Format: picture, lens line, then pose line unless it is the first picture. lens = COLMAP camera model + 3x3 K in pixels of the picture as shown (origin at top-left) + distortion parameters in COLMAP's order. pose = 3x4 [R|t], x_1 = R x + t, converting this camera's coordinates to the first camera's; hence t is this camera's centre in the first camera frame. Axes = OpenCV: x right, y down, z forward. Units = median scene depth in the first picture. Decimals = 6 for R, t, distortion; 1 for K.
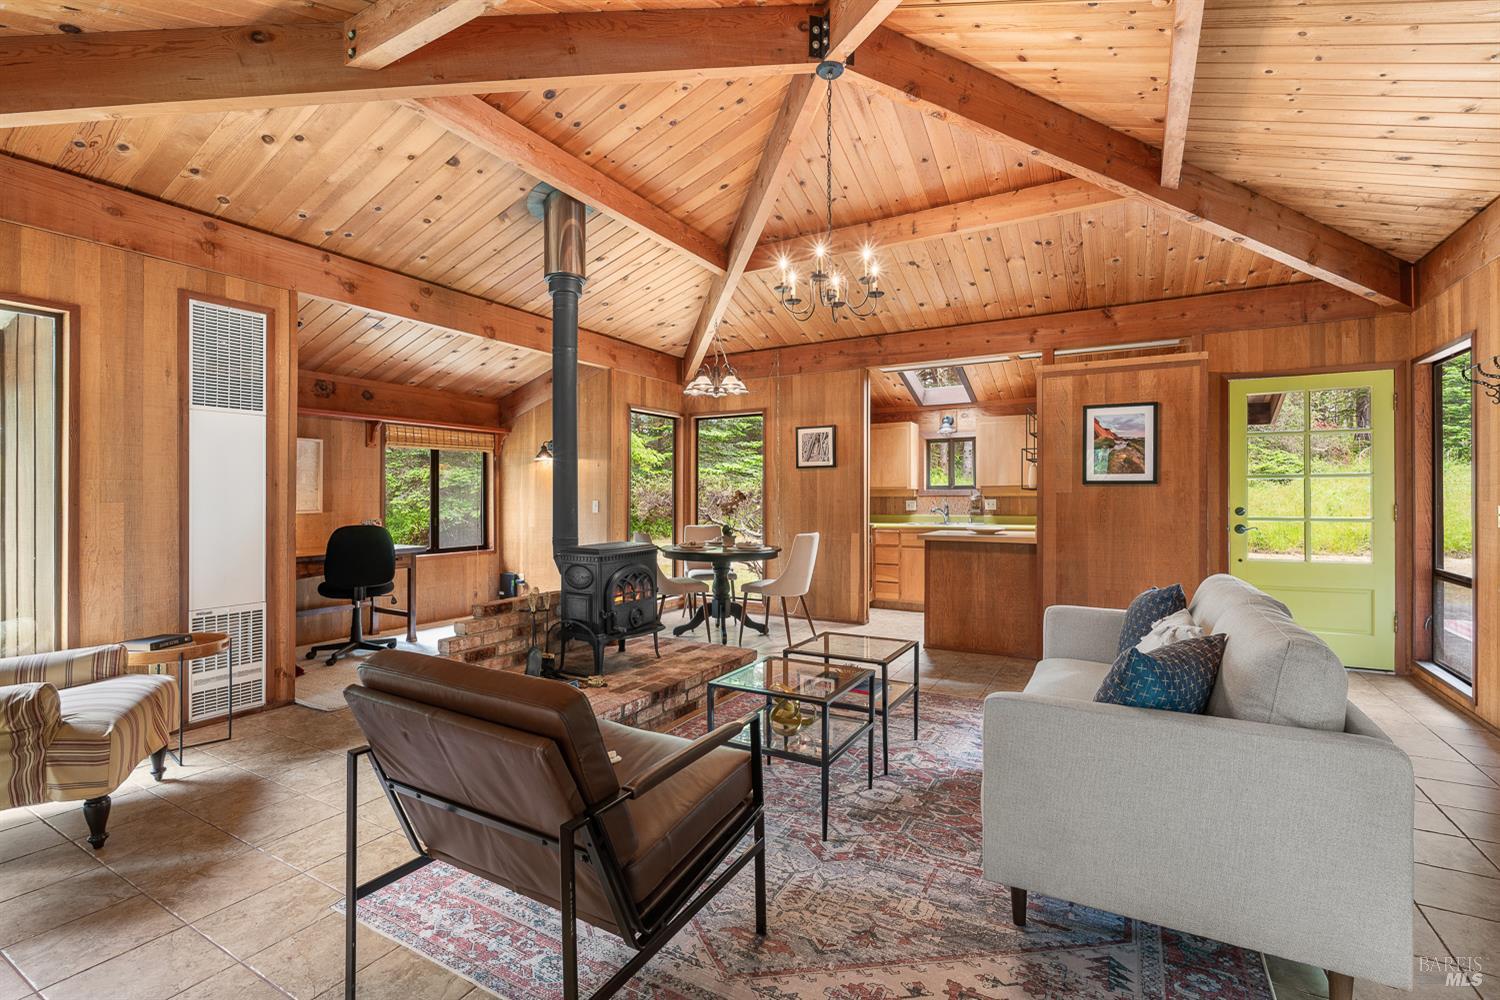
lens RADIAL K [[672.5, 0, 747.9], [0, 672.5, 495.7], [0, 0, 1]] dist [-0.008275, -0.000685]
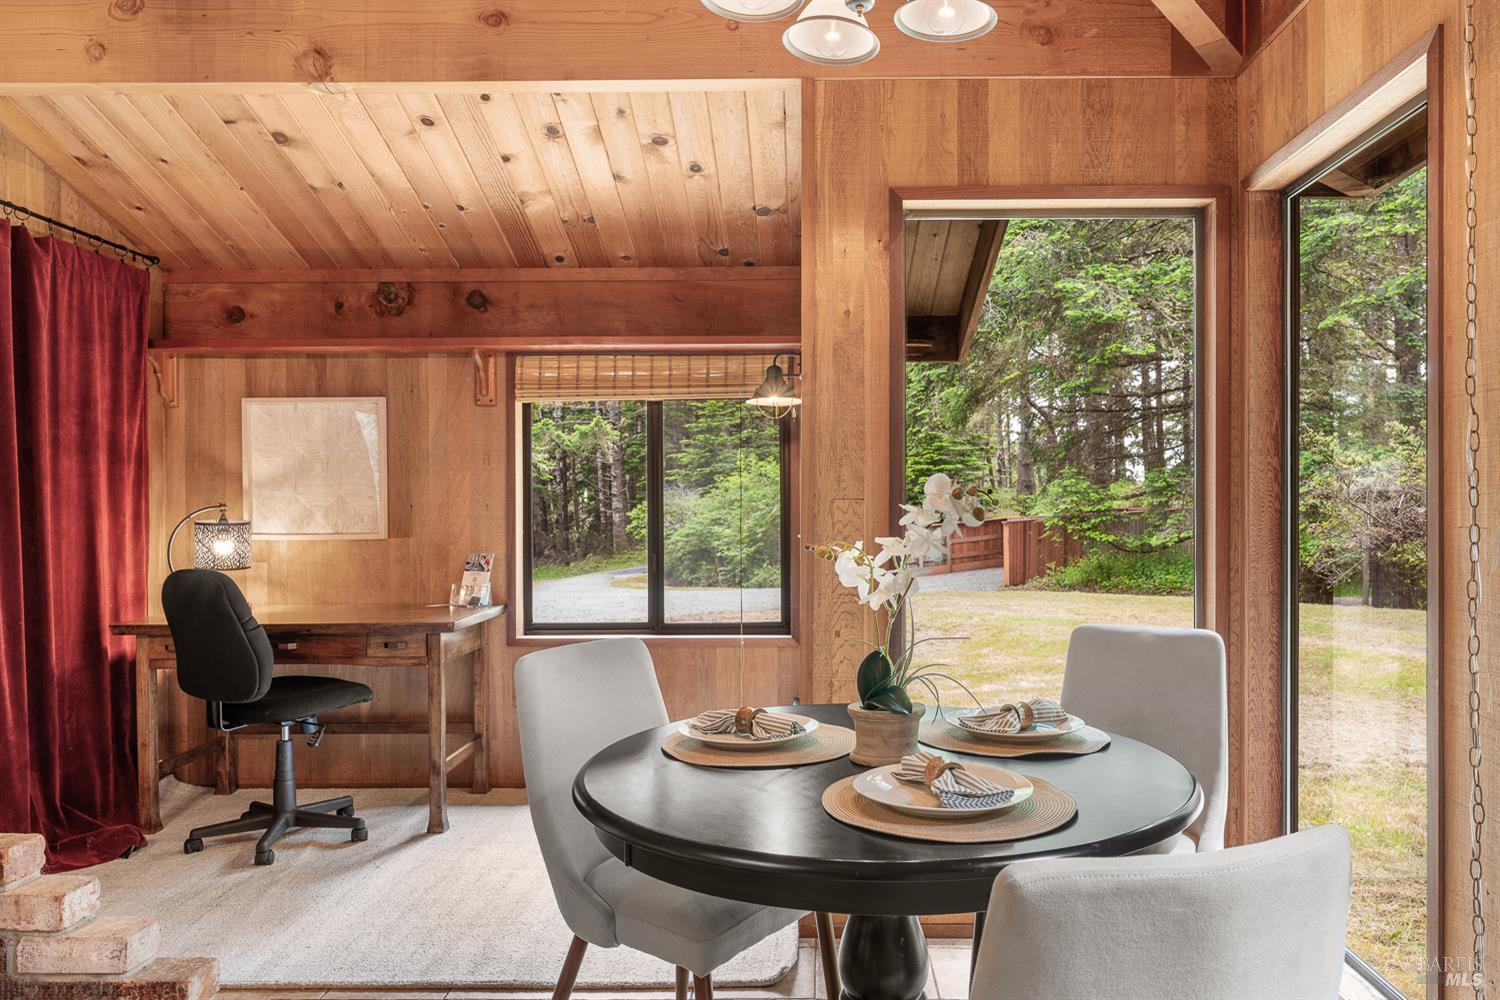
lens RADIAL K [[1059.1, 0, 812.5], [0, 1059.1, 496.8], [0, 0, 1]] dist [-0.001328, 0.001048]
pose [[0.487793, -0.006493, -0.872935, 0.273256], [0.003419, 0.999979, -0.005527, -0.000655], [0.872952, -0.000288, 0.487805, 1.004726]]
